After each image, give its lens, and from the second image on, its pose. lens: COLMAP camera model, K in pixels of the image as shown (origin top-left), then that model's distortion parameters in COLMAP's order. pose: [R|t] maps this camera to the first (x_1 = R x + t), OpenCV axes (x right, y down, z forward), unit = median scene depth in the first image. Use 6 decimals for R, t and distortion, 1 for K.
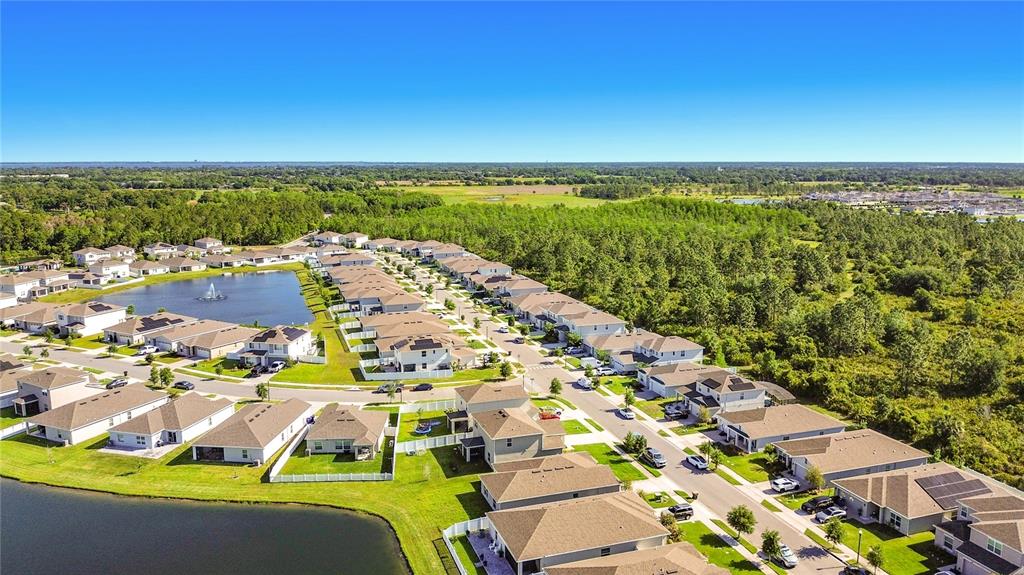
lens RADIAL K [[744.7, 0, 512.0], [0, 744.7, 287.5], [0, 0, 1]] dist [0.053484, -0.119636]
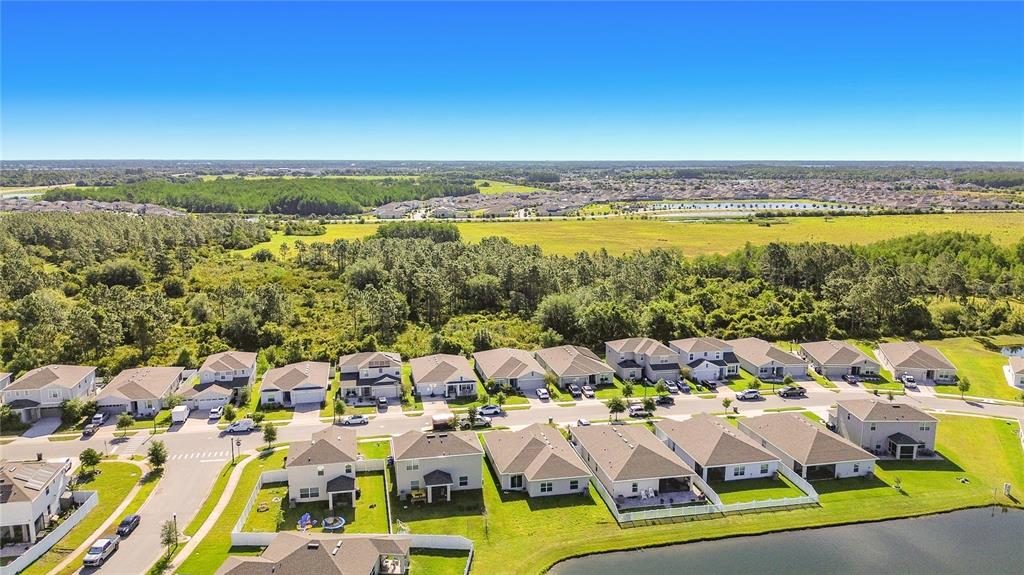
lens RADIAL K [[745.3, 0, 508.6], [0, 745.3, 288.6], [0, 0, 1]] dist [0.068777, -0.119280]
pose [[0.126855, -0.173705, 0.976593, -0.605339], [0.169700, 0.973832, 0.151170, -0.086618], [-0.977297, 0.146551, 0.153013, 0.548142]]
